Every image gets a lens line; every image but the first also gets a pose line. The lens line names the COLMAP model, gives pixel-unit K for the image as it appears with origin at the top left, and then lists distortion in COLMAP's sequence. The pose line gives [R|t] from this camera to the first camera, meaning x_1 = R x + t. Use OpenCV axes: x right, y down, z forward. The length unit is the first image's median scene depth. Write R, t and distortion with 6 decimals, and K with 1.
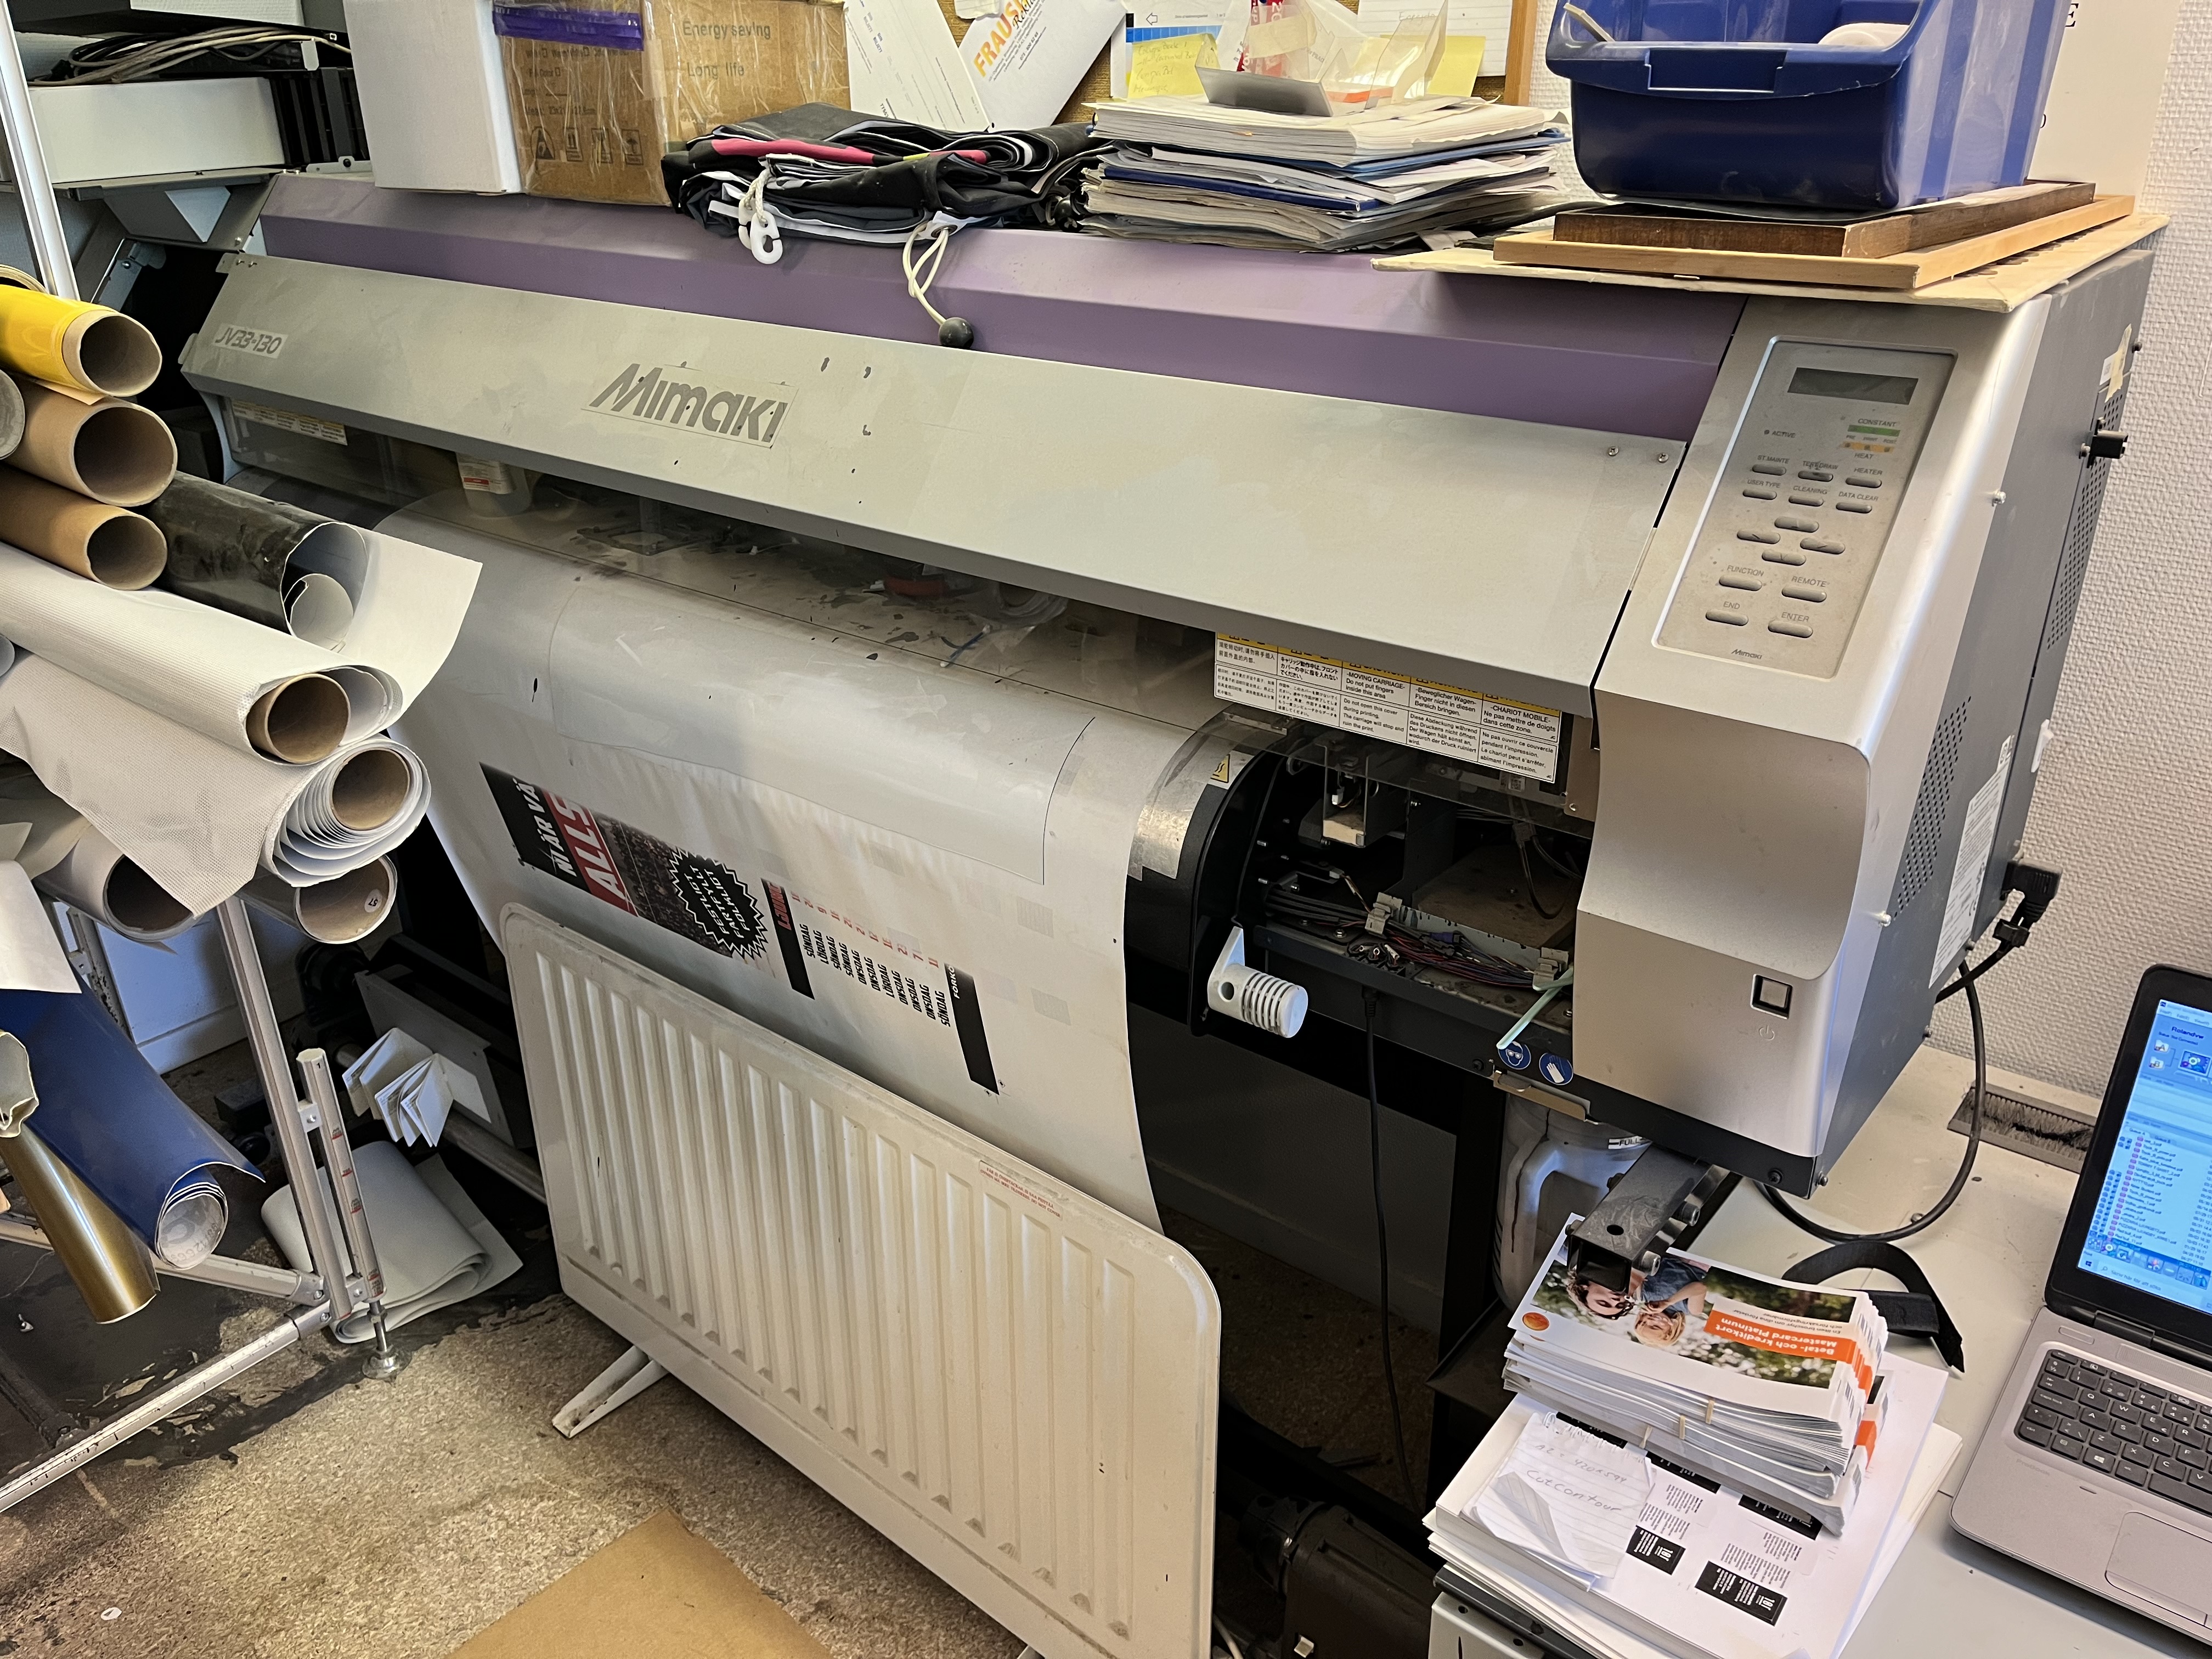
lens RADIAL K [[1687.4, 0, 1114.3], [0, 1687.4, 827.2], [0, 0, 1]] dist [0.057785, -0.074894]
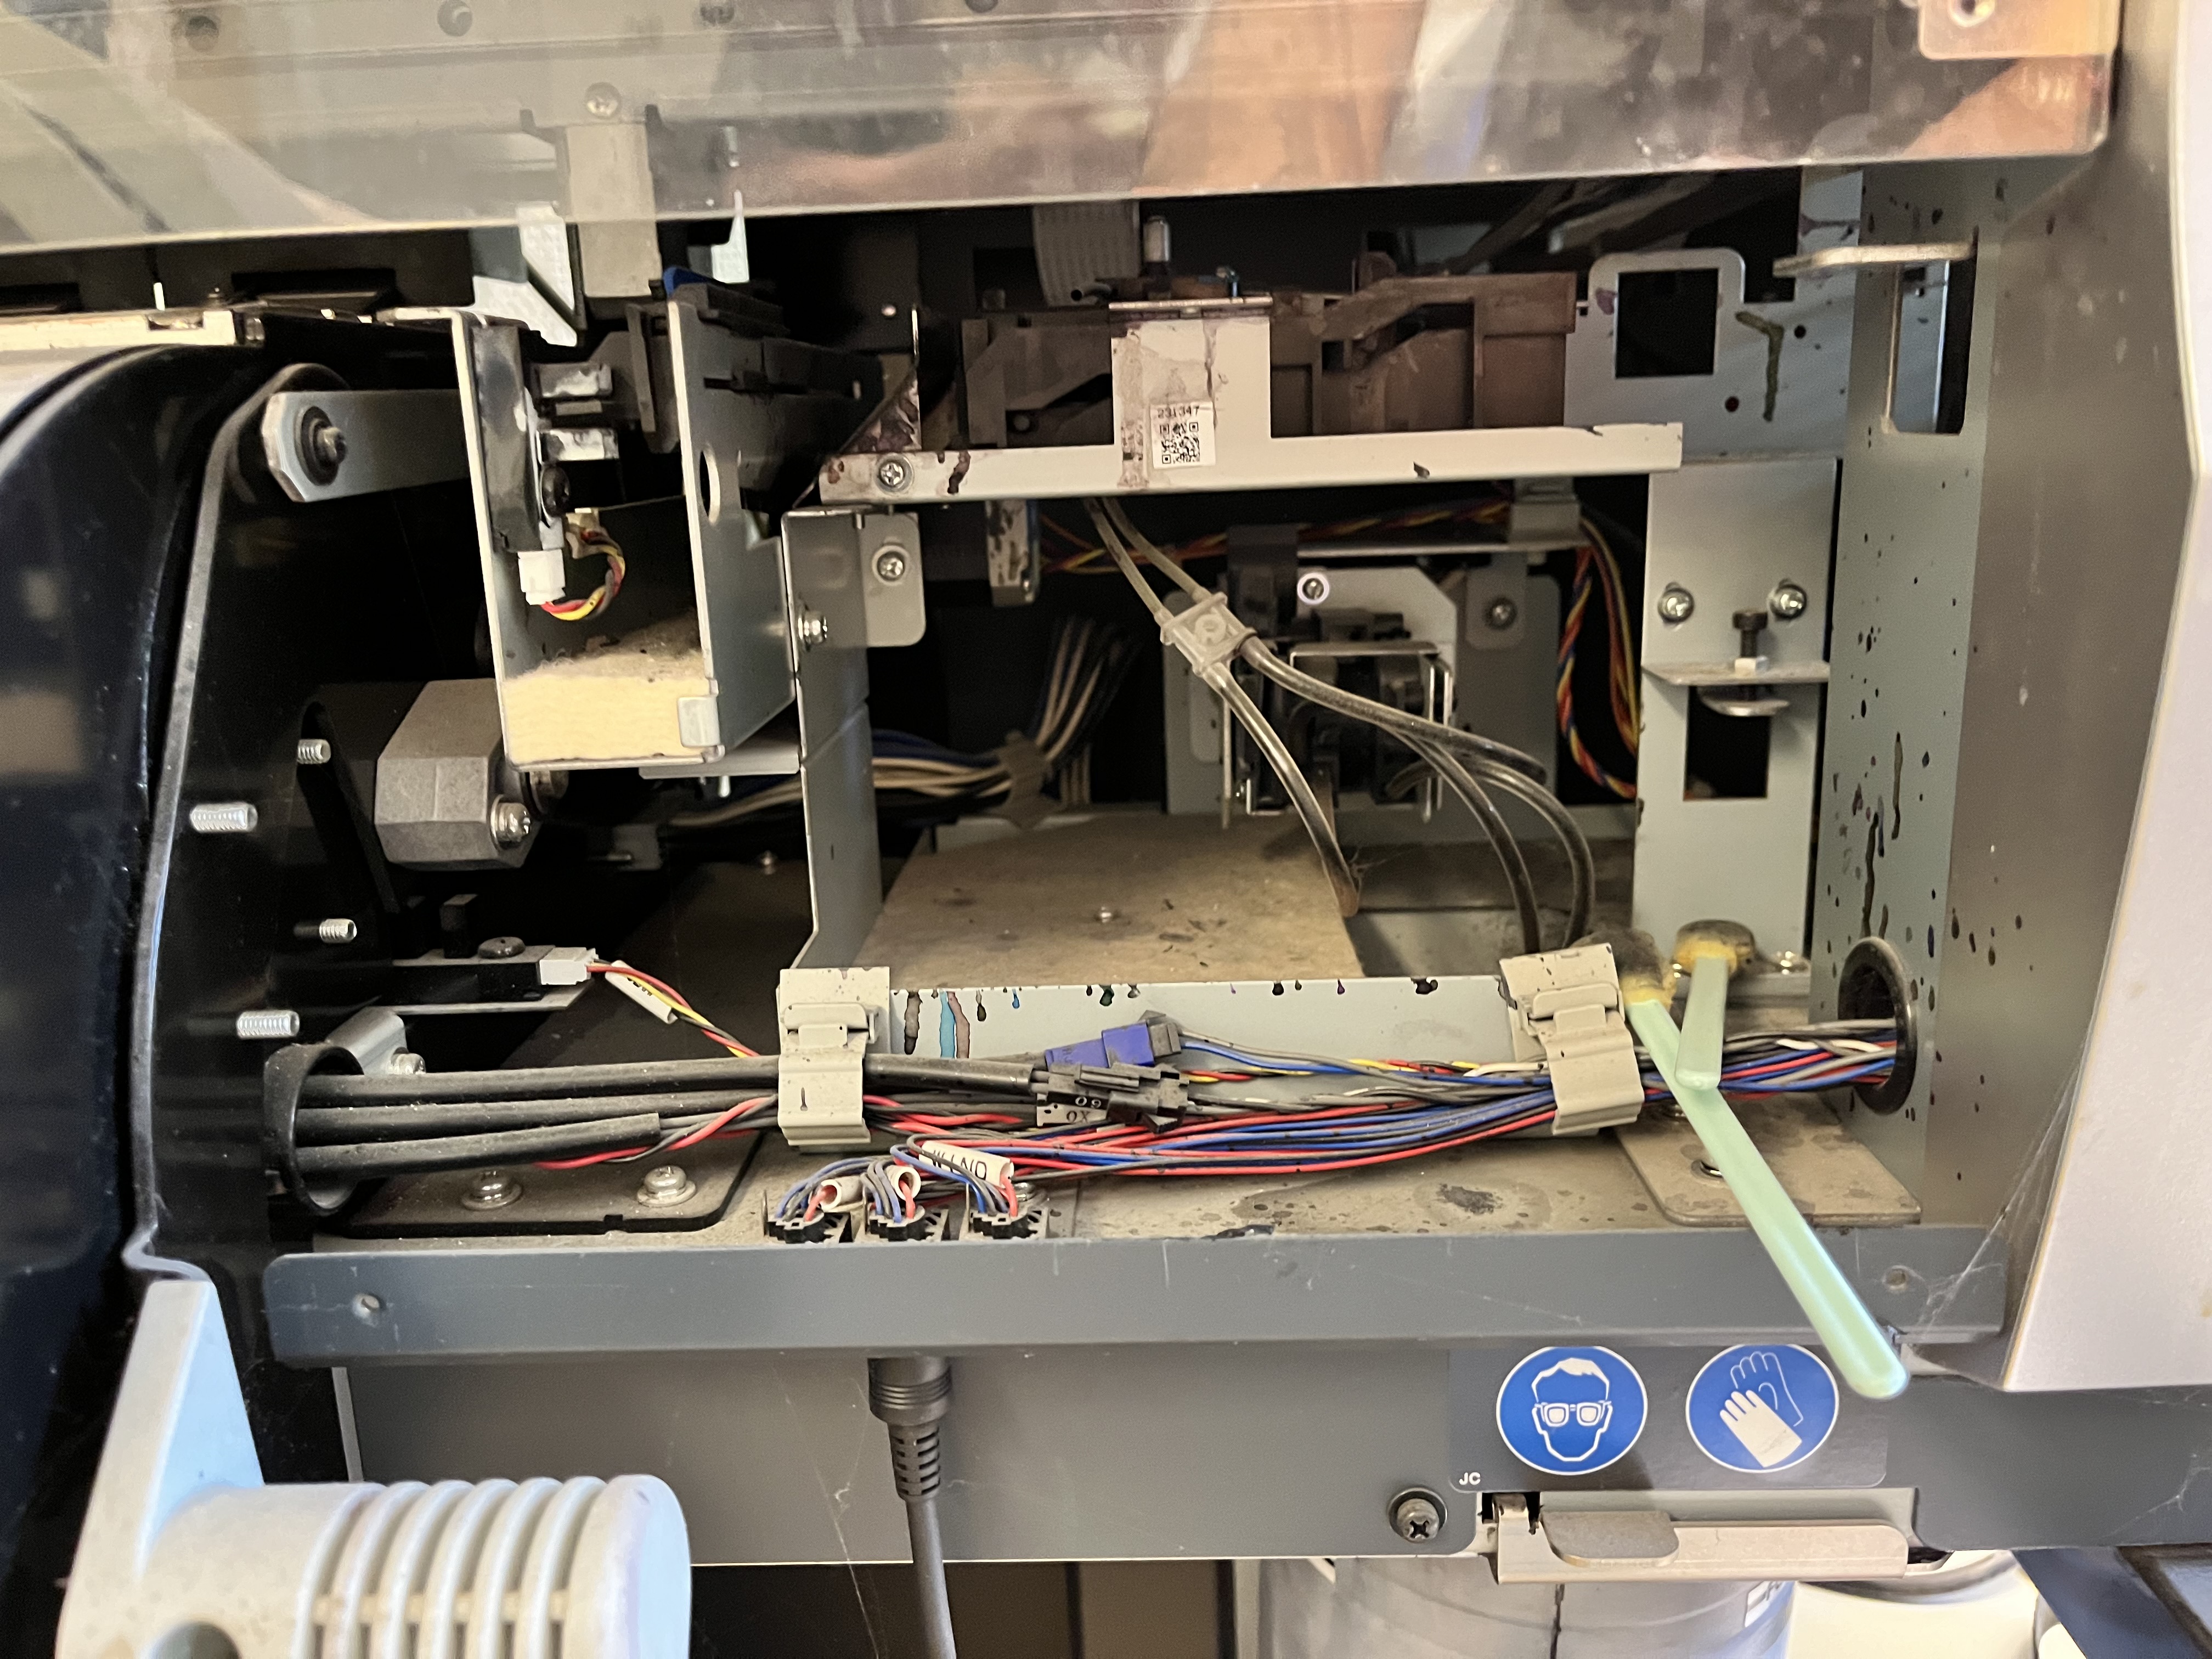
lens RADIAL K [[1687.4, 0, 1110.9], [0, 1687.4, 826.4], [0, 0, 1]] dist [0.057785, -0.074894]
pose [[0.791337, -0.163654, 0.589069, 0.053065], [0.281137, 0.953003, -0.112909, 0.061072], [-0.542906, 0.254958, 0.800156, 0.785184]]
